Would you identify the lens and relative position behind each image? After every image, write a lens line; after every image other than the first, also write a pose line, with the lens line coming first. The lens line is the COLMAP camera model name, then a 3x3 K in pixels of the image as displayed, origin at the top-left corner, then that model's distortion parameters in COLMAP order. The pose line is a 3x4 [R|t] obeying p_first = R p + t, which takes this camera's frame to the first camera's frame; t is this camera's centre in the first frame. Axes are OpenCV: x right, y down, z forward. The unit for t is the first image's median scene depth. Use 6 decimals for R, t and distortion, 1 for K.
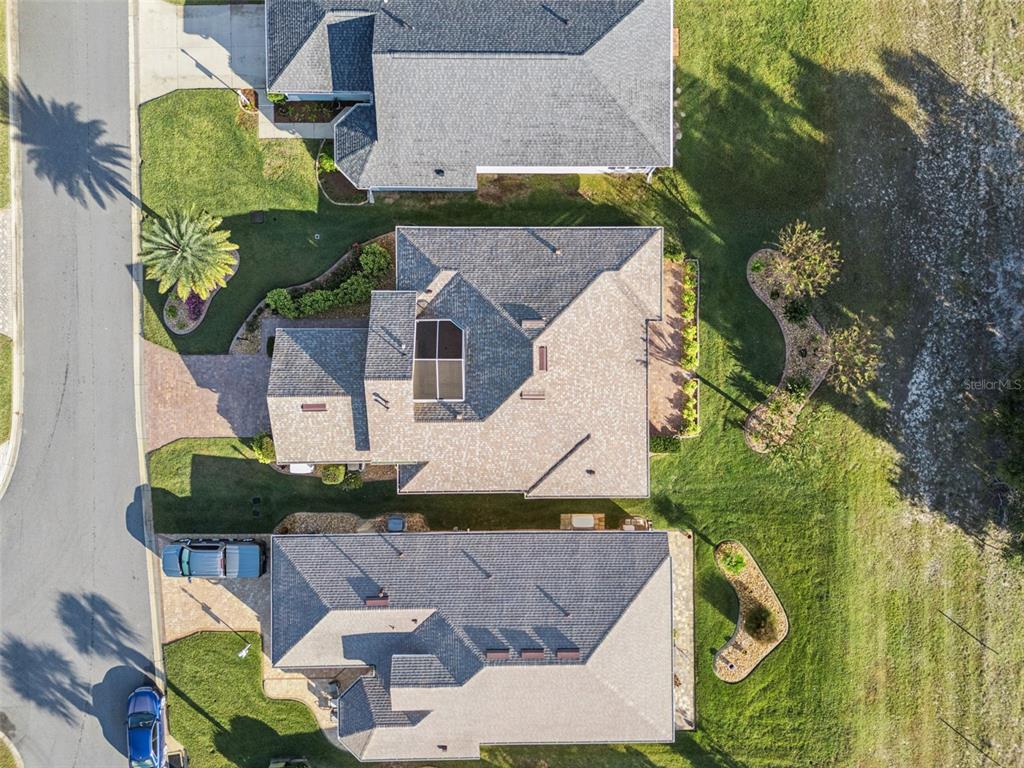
lens RADIAL K [[756.3, 0, 512.0], [0, 756.3, 384.0], [0, 0, 1]] dist [0.069591, -0.069004]
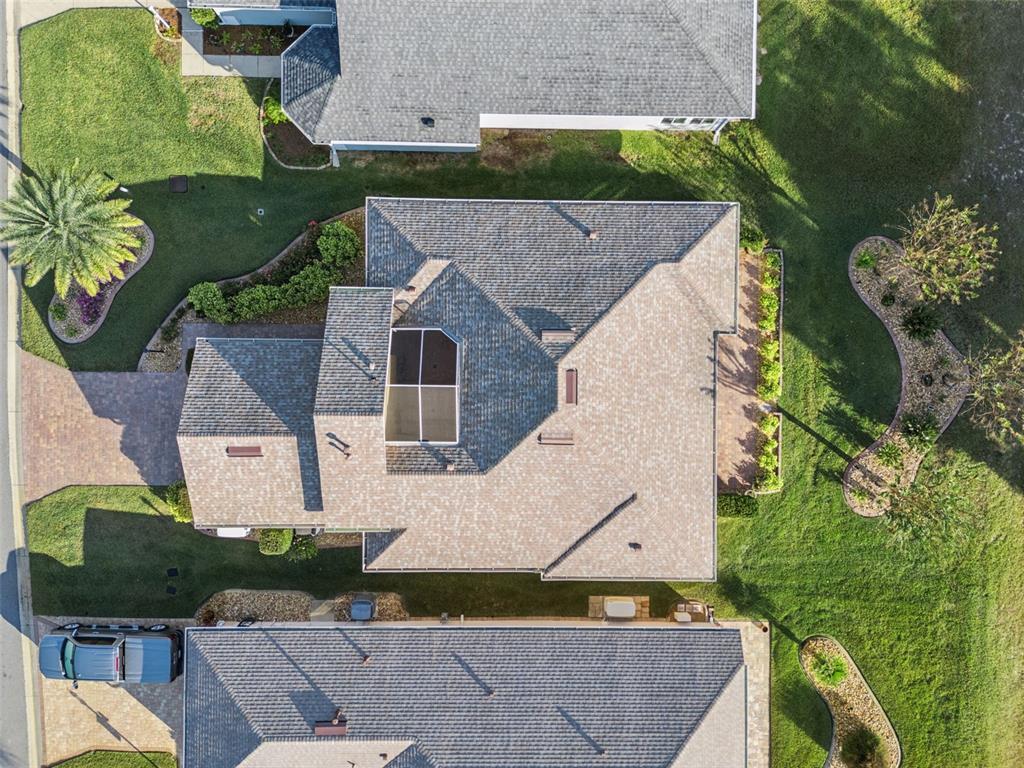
lens RADIAL K [[756.3, 0, 512.0], [0, 756.3, 384.0], [0, 0, 1]] dist [0.069591, -0.069004]
pose [[0.999910, 0.013087, -0.002828, -0.010692], [-0.013092, 0.999913, -0.001607, -0.030587], [0.002806, 0.001644, 0.999995, 0.269692]]
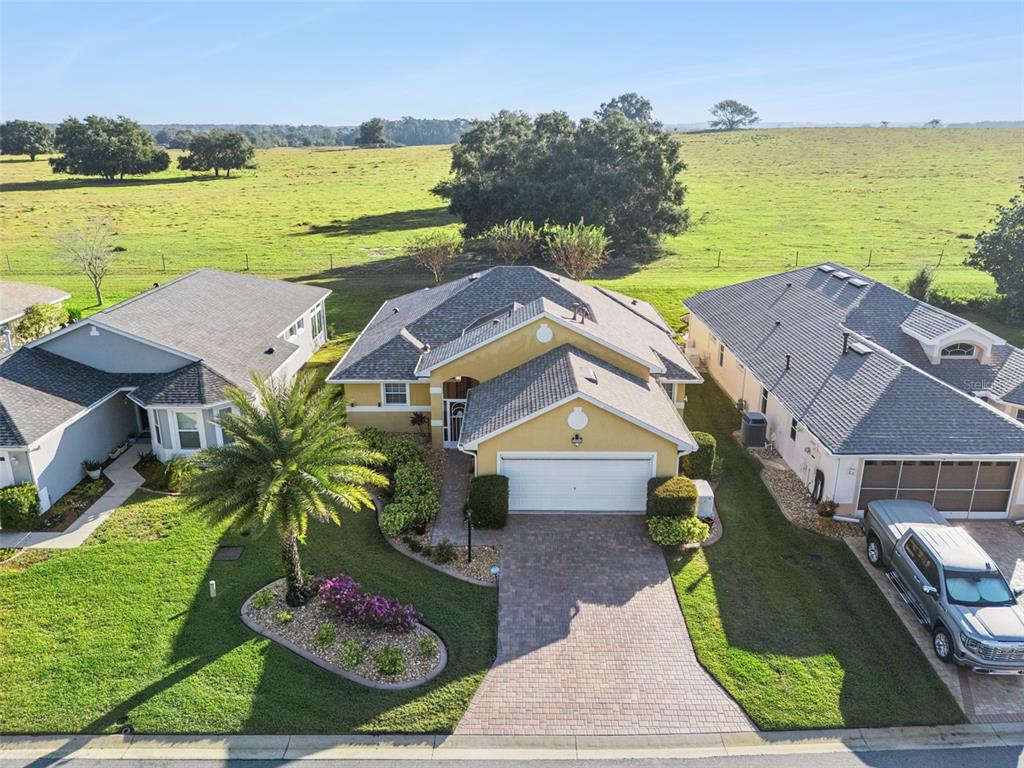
lens RADIAL K [[756.3, 0, 512.0], [0, 756.3, 384.0], [0, 0, 1]] dist [0.069591, -0.069004]
pose [[0.007438, -0.341999, 0.939671, -0.774376], [0.999965, -0.001112, -0.008320, -0.026088], [0.003890, 0.939700, 0.341978, 0.722728]]
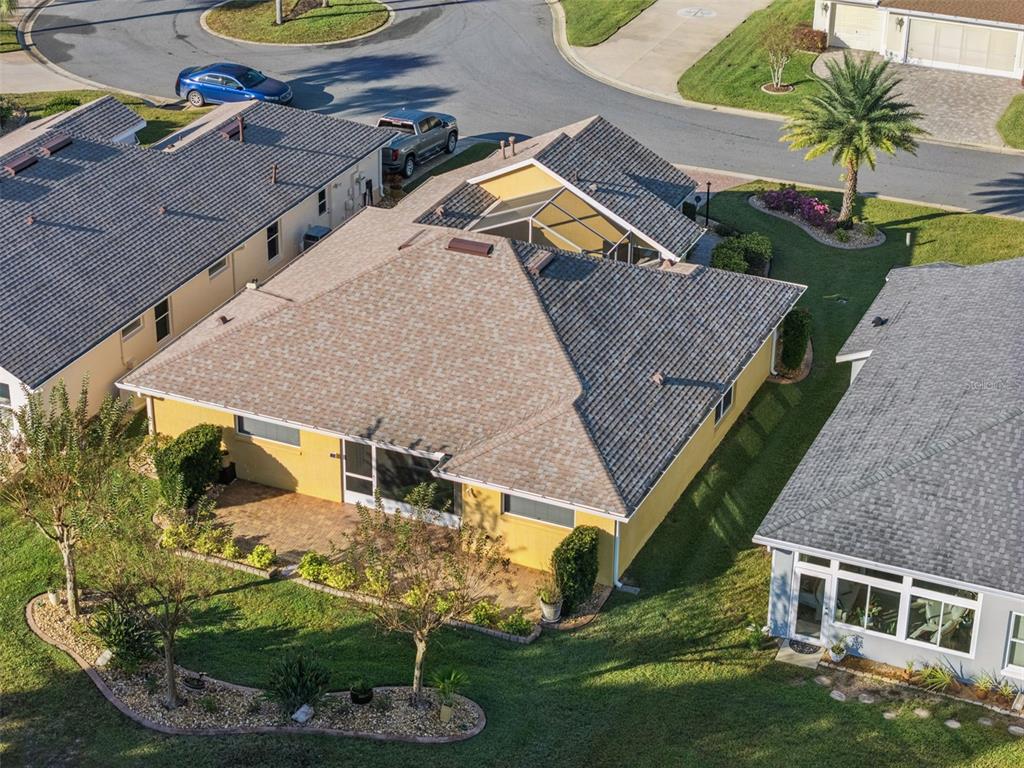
lens RADIAL K [[2066.2, 0, 497.3], [0, 2066.2, 384.7], [0, 0, 1]] dist [-0.083577, 0.631364]
pose [[-0.411378, 0.388583, -0.824483, 1.113447], [-0.911056, -0.202395, 0.359184, -0.519570], [-0.027298, 0.898910, 0.437281, 0.405424]]
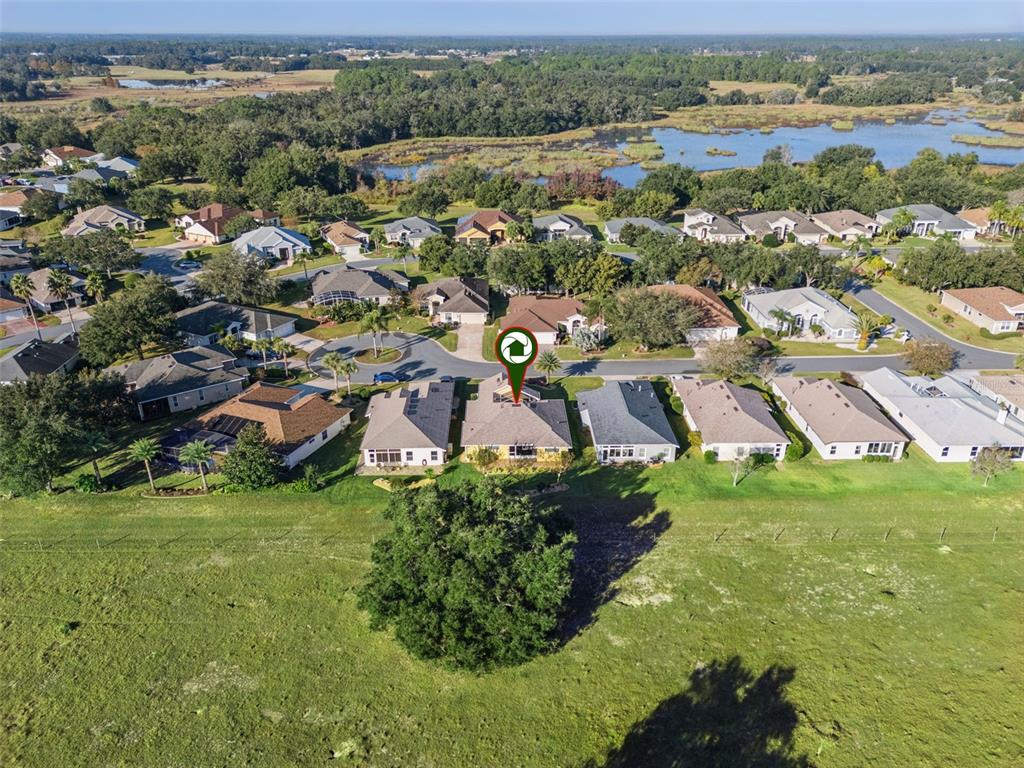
lens RADIAL K [[756.3, 0, 512.0], [0, 756.3, 384.0], [0, 0, 1]] dist [0.069591, -0.069004]
pose [[0.015945, 0.390722, -0.920370, 2.242061], [-0.999838, -0.001489, -0.017954, 0.028338], [-0.008386, 0.920507, 0.390635, -0.123901]]
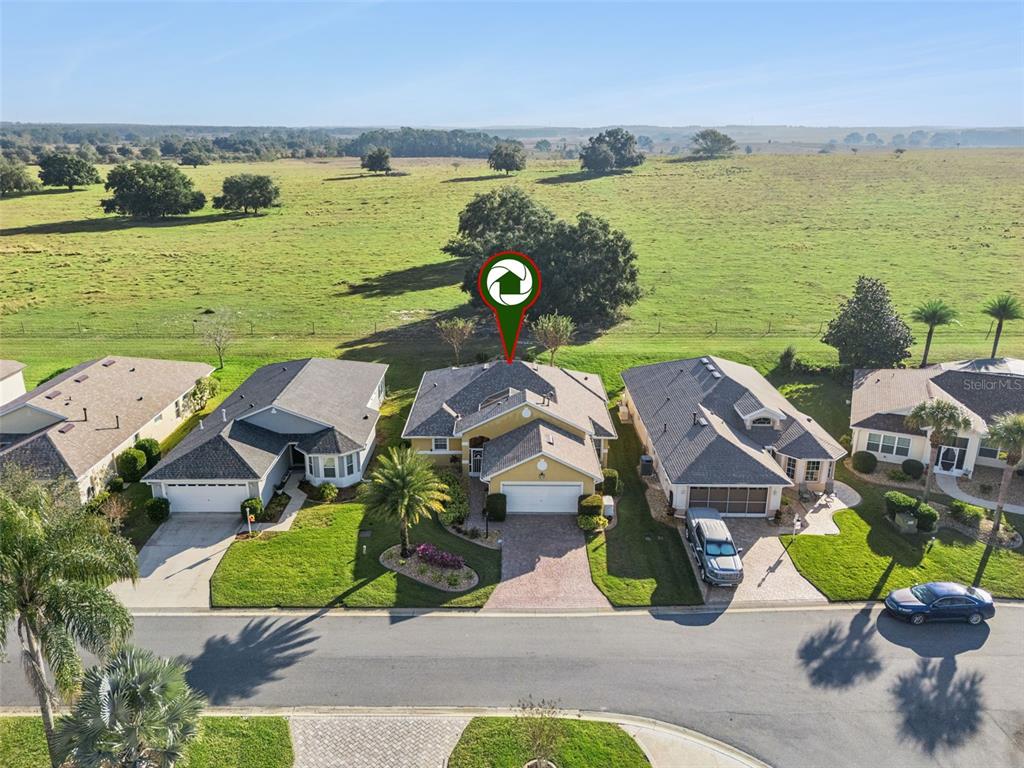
lens RADIAL K [[752.1, 0, 512.0], [0, 752.1, 384.0], [0, 0, 1]] dist [0.114349, -0.153194]
pose [[0.002301, -0.342848, 0.939388, -1.209572], [0.999997, 0.002014, -0.001714, -0.023979], [-0.001304, 0.939389, 0.342852, 0.472241]]
